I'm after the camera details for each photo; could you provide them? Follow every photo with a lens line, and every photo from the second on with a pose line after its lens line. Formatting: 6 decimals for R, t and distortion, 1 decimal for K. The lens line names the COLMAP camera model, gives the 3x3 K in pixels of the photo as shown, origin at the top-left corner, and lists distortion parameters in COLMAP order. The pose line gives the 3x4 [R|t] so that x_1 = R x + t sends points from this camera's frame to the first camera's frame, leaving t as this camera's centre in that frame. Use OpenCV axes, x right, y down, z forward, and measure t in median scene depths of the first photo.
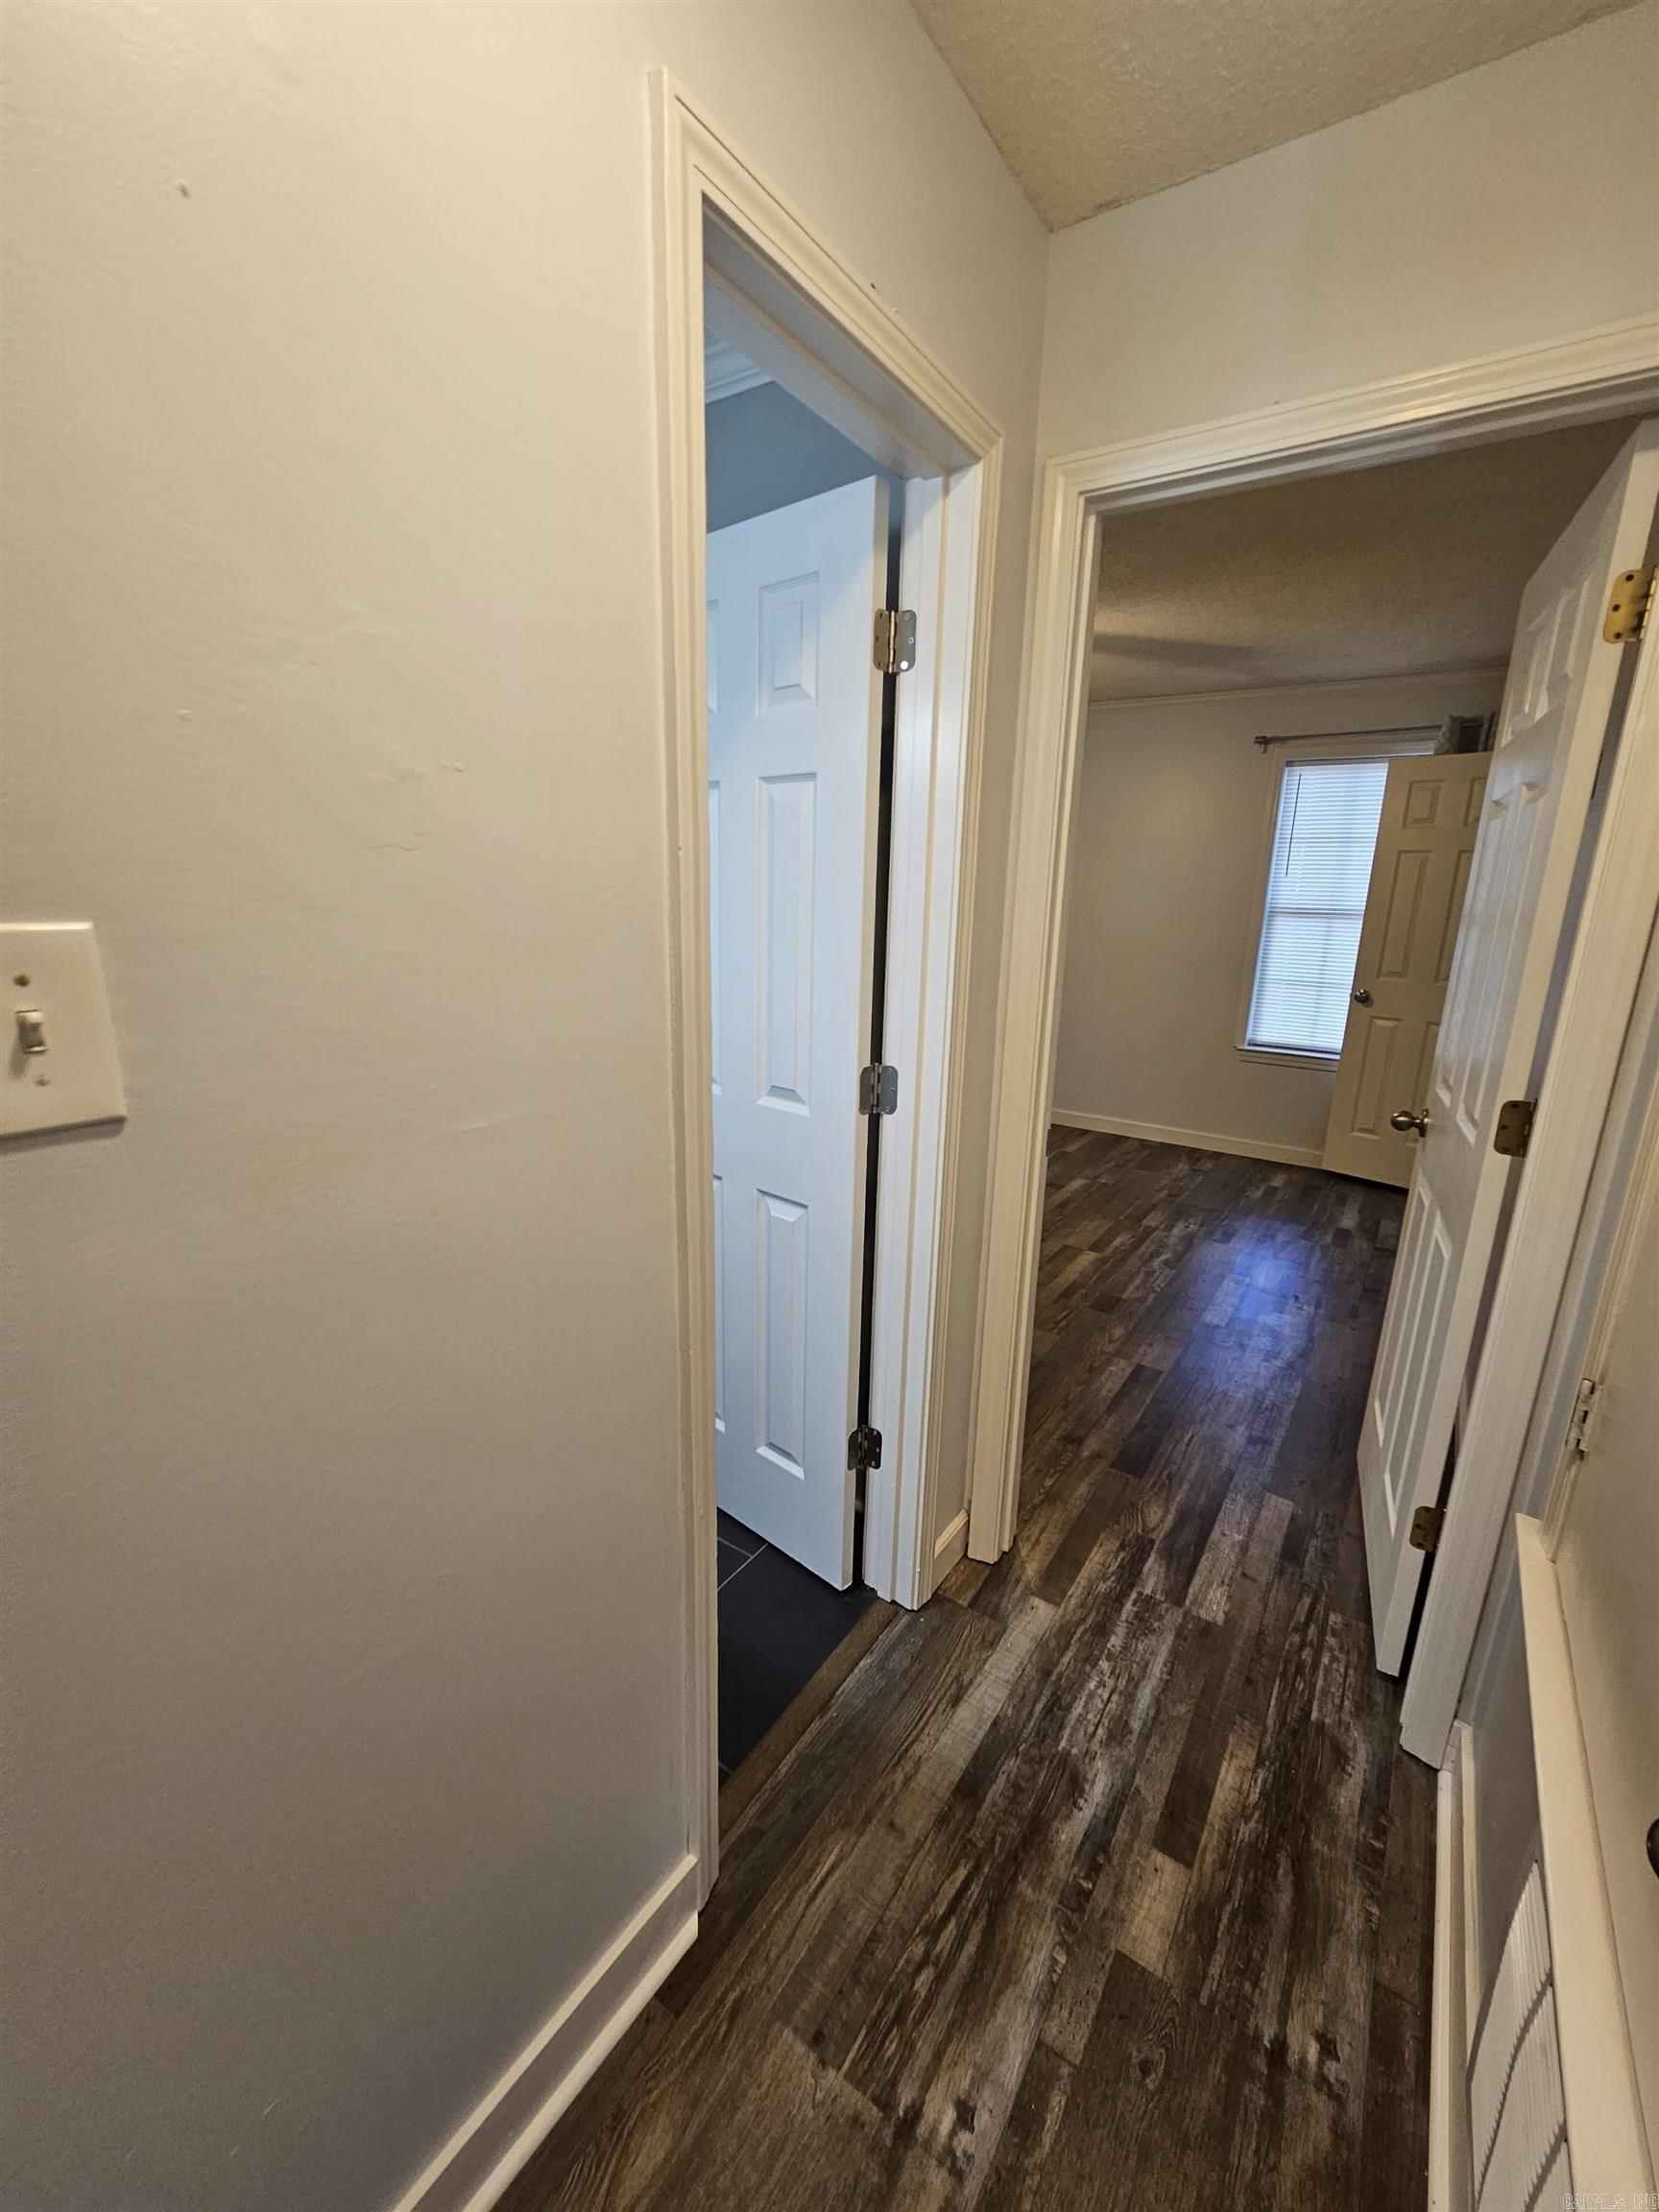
lens RADIAL K [[908.2, 0, 828.7], [0, 908.2, 1102.0], [0, 0, 1]] dist [-0.005154, 0.001646]
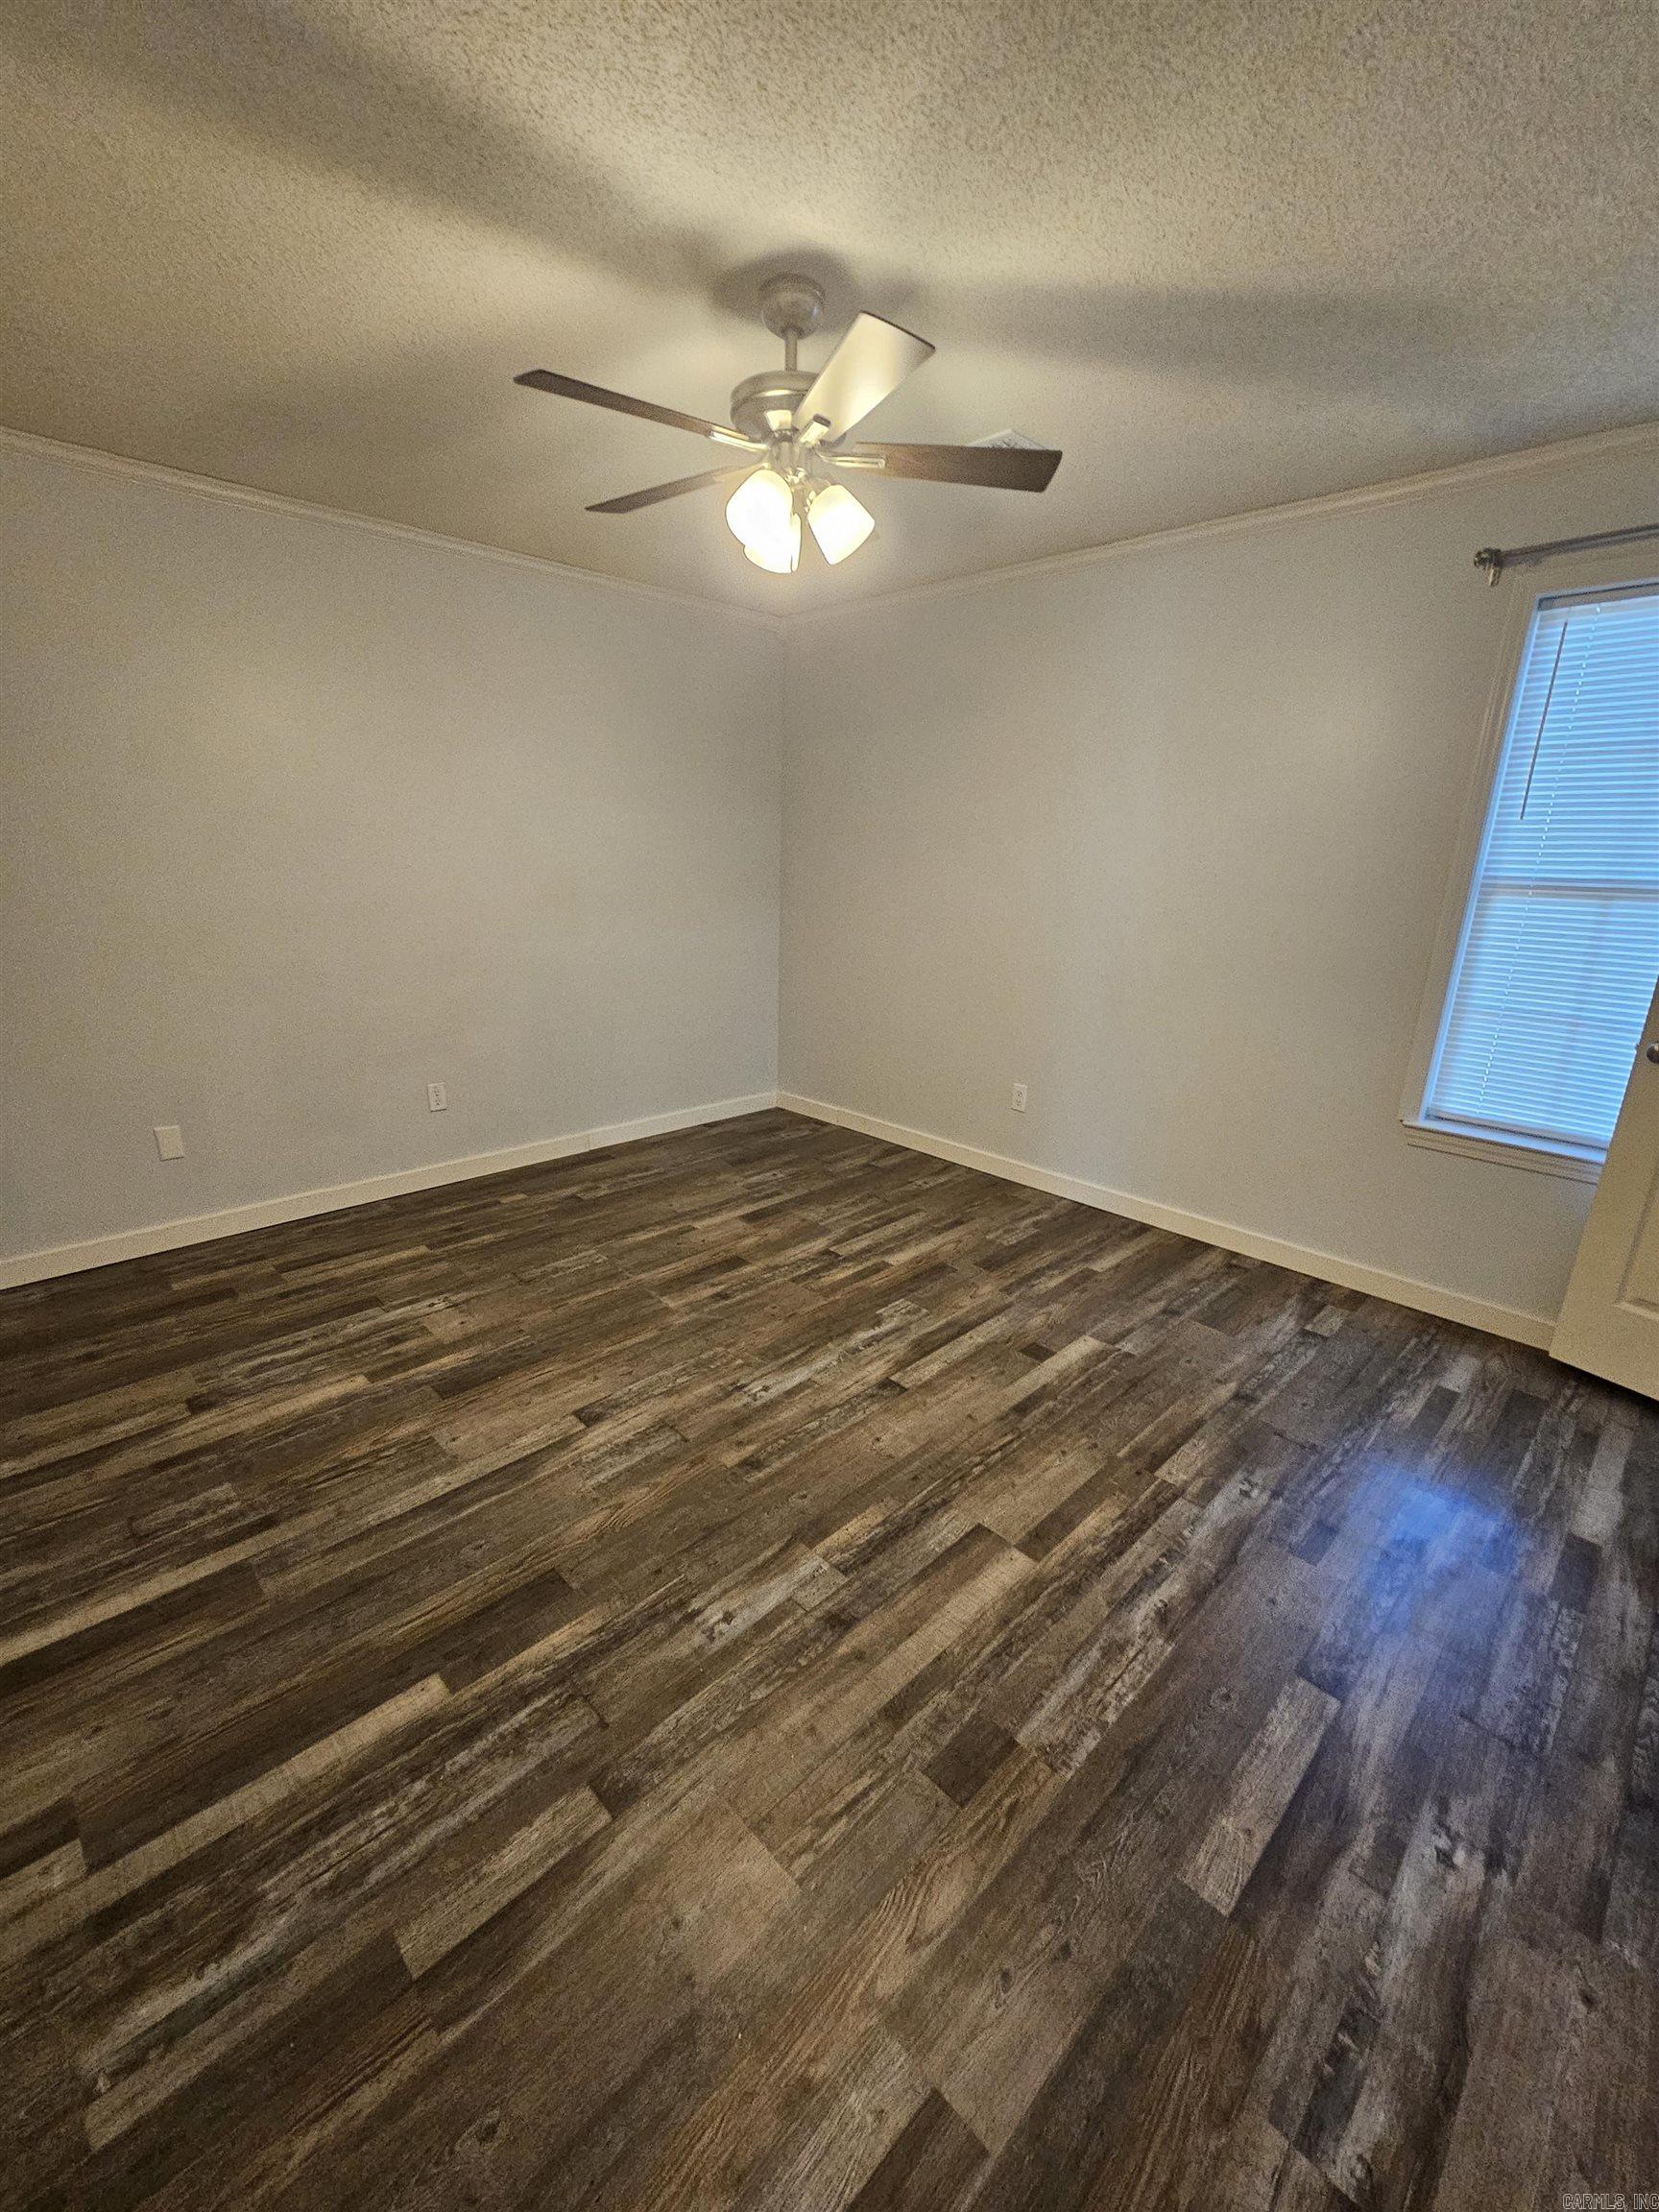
lens RADIAL K [[908.2, 0, 825.3], [0, 908.2, 1114.0], [0, 0, 1]] dist [-0.005154, 0.001646]
pose [[0.980315, 0.053020, -0.190185, 0.223275], [-0.044302, 0.997776, 0.049805, -0.088031], [0.192403, -0.040399, 0.980484, 0.408569]]
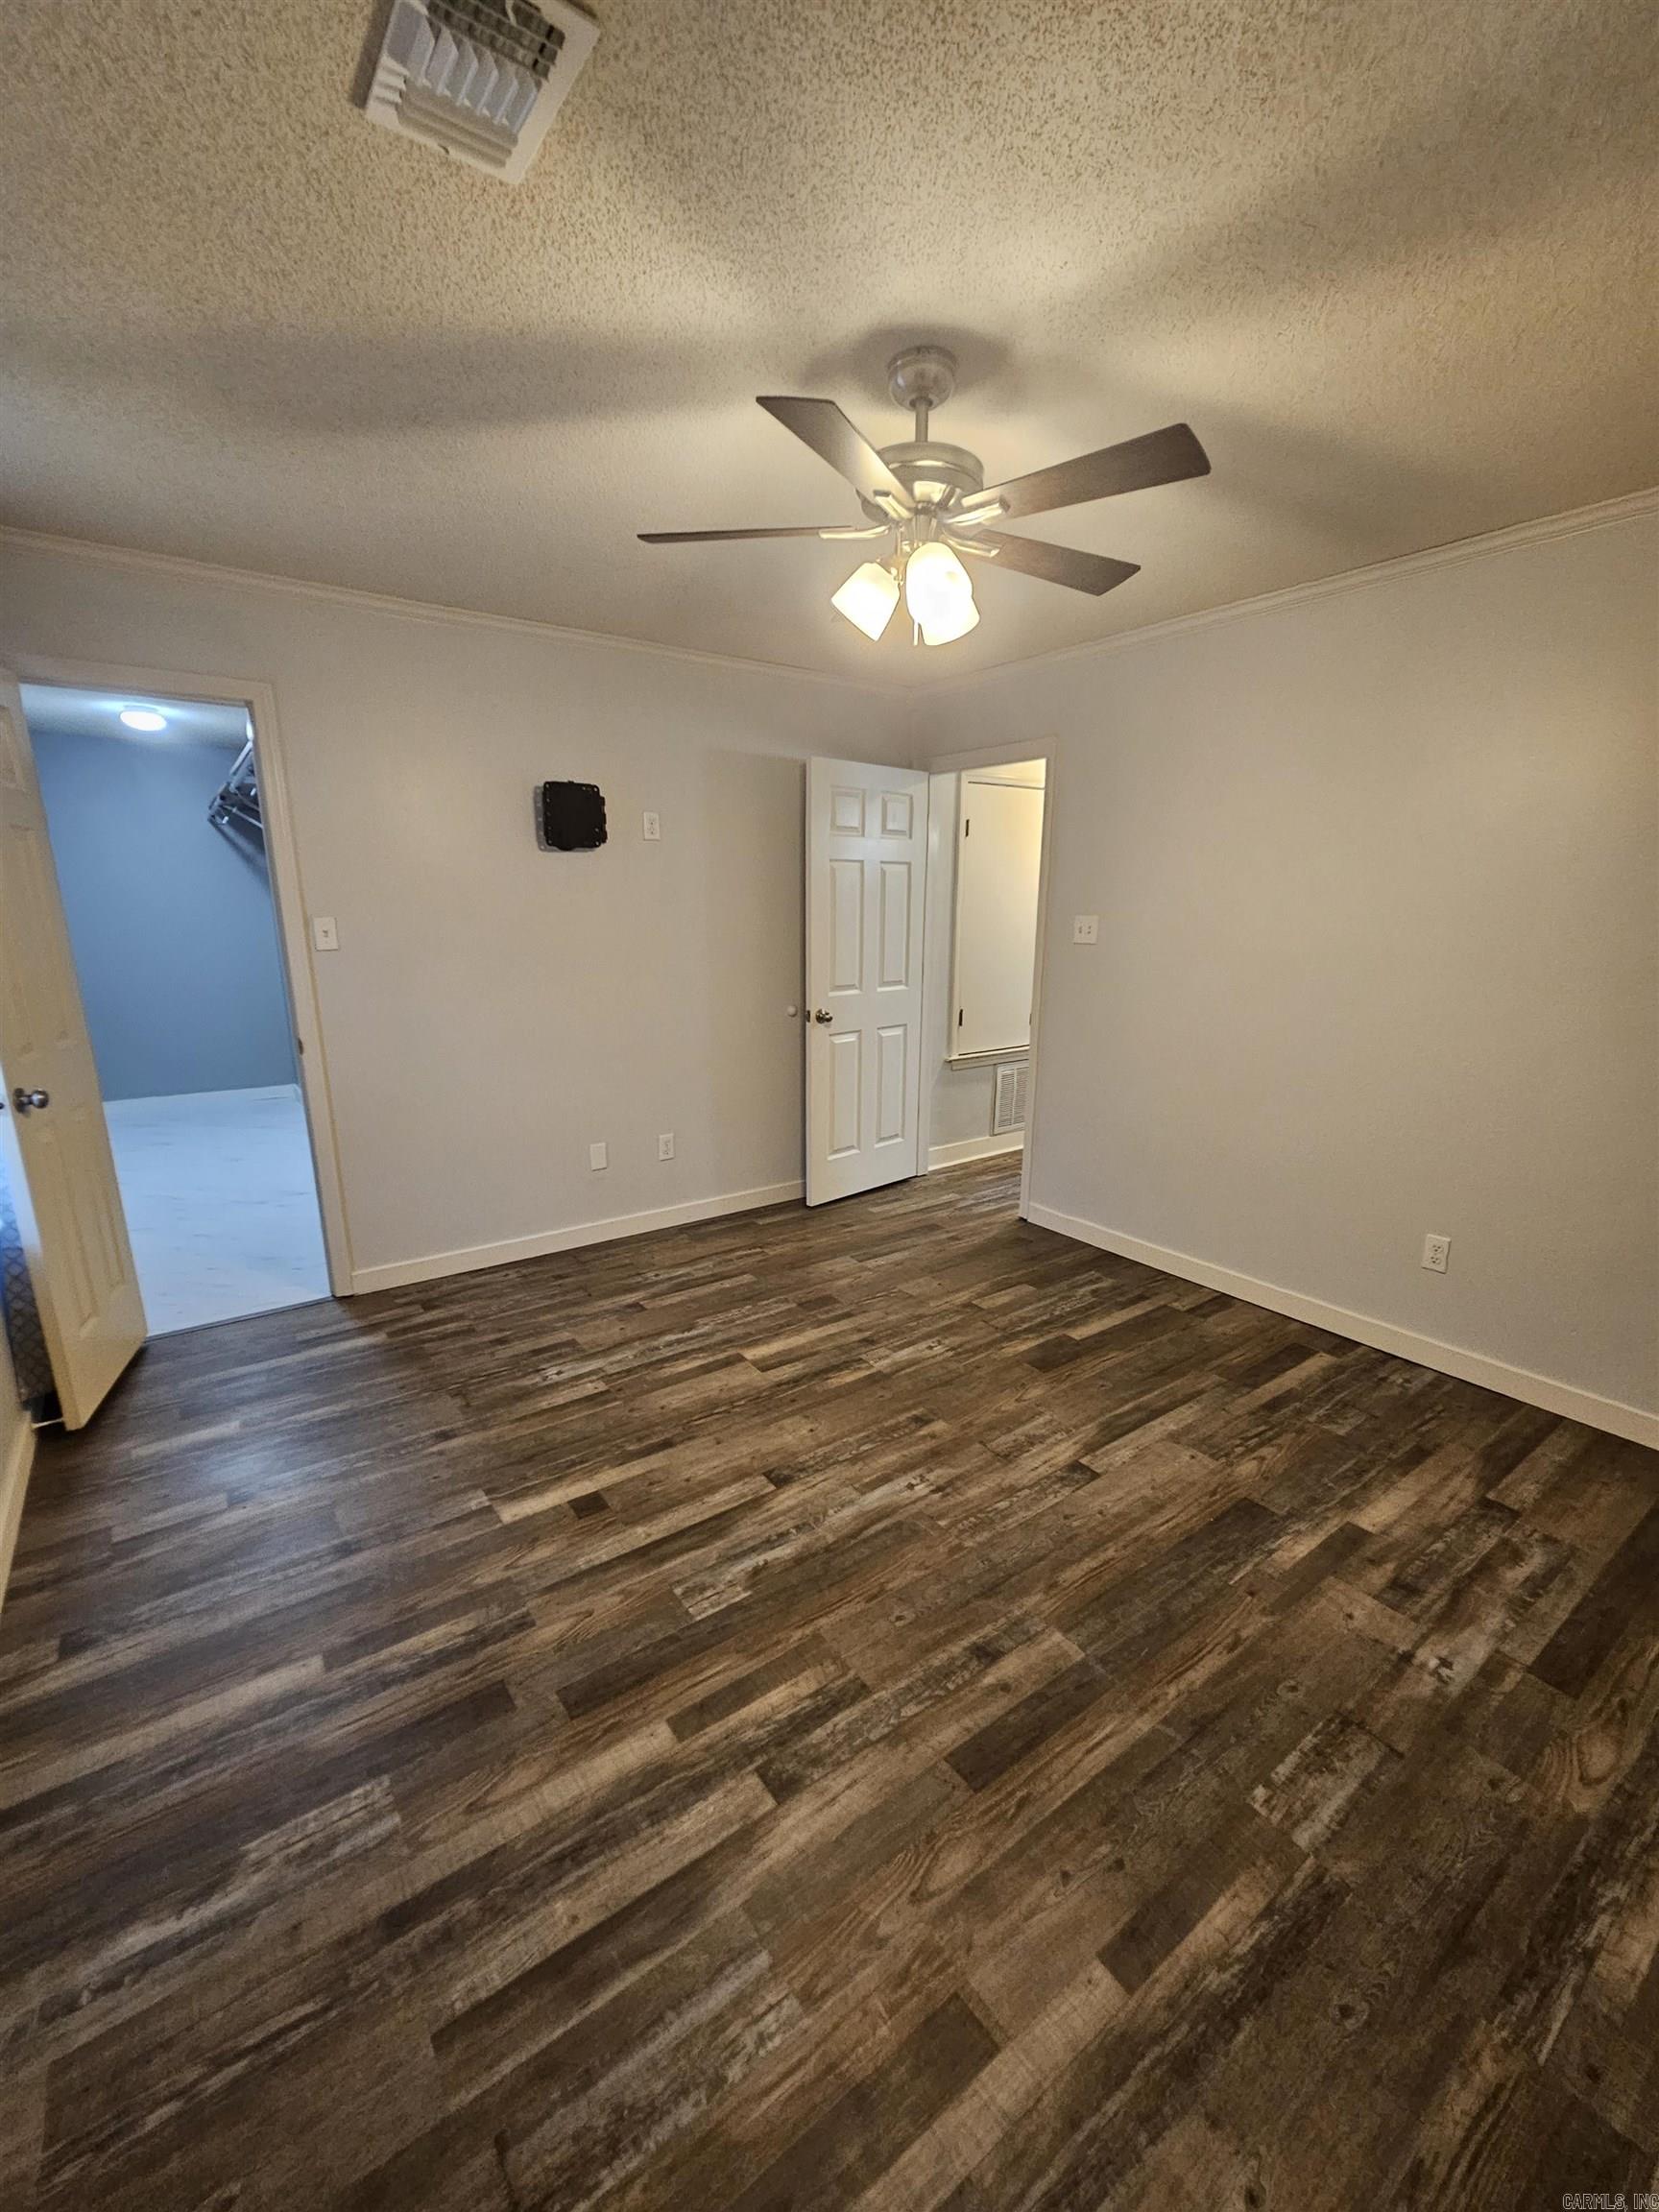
lens RADIAL K [[908.2, 0, 823.0], [0, 908.2, 1117.4], [0, 0, 1]] dist [-0.005154, 0.001646]
pose [[-0.939794, -0.107715, 0.324321, -0.011136], [0.052317, 0.892492, 0.448019, -0.322228], [-0.337712, 0.438013, -0.833124, 1.309599]]
